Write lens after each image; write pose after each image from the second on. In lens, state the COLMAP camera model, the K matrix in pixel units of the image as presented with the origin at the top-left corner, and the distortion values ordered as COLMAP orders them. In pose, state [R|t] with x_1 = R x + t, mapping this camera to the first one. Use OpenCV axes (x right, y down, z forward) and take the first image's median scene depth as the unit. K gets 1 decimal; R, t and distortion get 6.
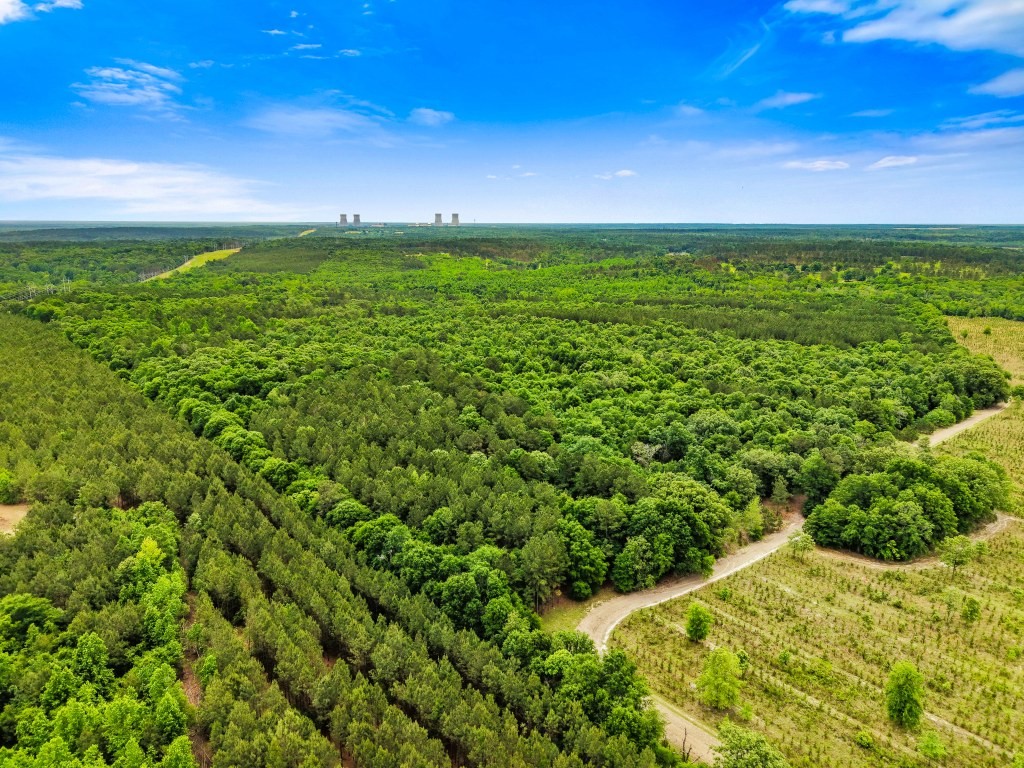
lens RADIAL K [[717.1, 0, 512.0], [0, 717.1, 384.0], [0, 0, 1]] dist [-0.001259, -0.006176]
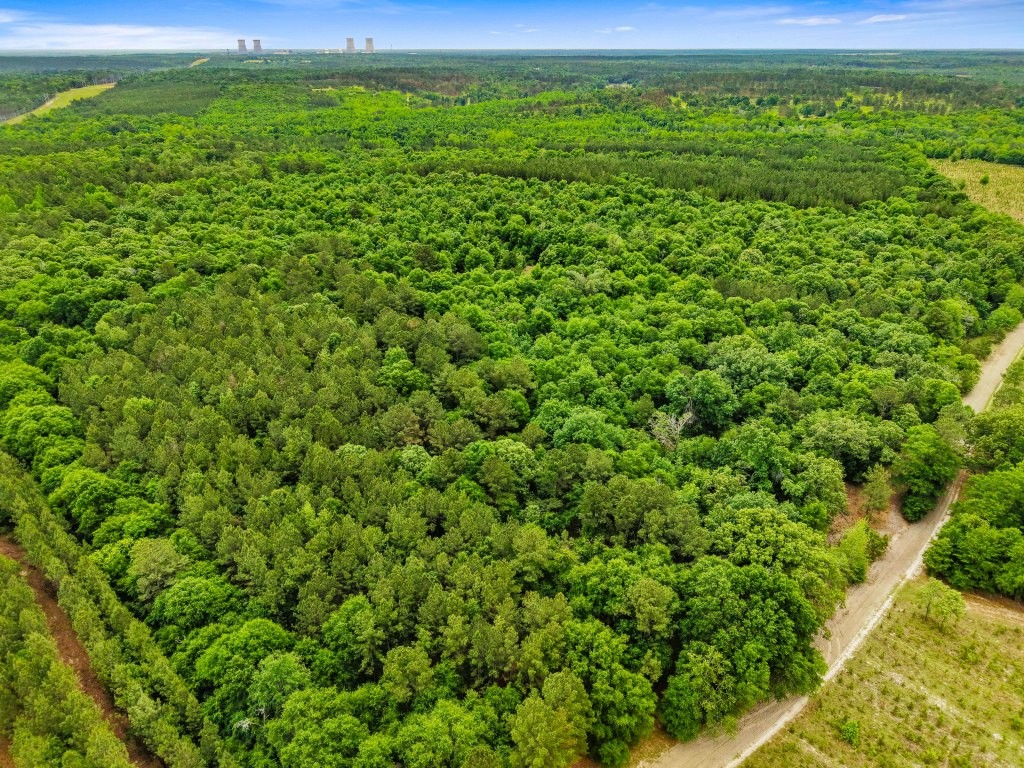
lens RADIAL K [[717.1, 0, 512.0], [0, 717.1, 384.0], [0, 0, 1]] dist [-0.001259, -0.006176]
pose [[0.994999, -0.045246, 0.089052, -0.007283], [0.025066, 0.976098, 0.215879, -0.045024], [-0.096691, -0.212567, 0.972351, 0.193706]]
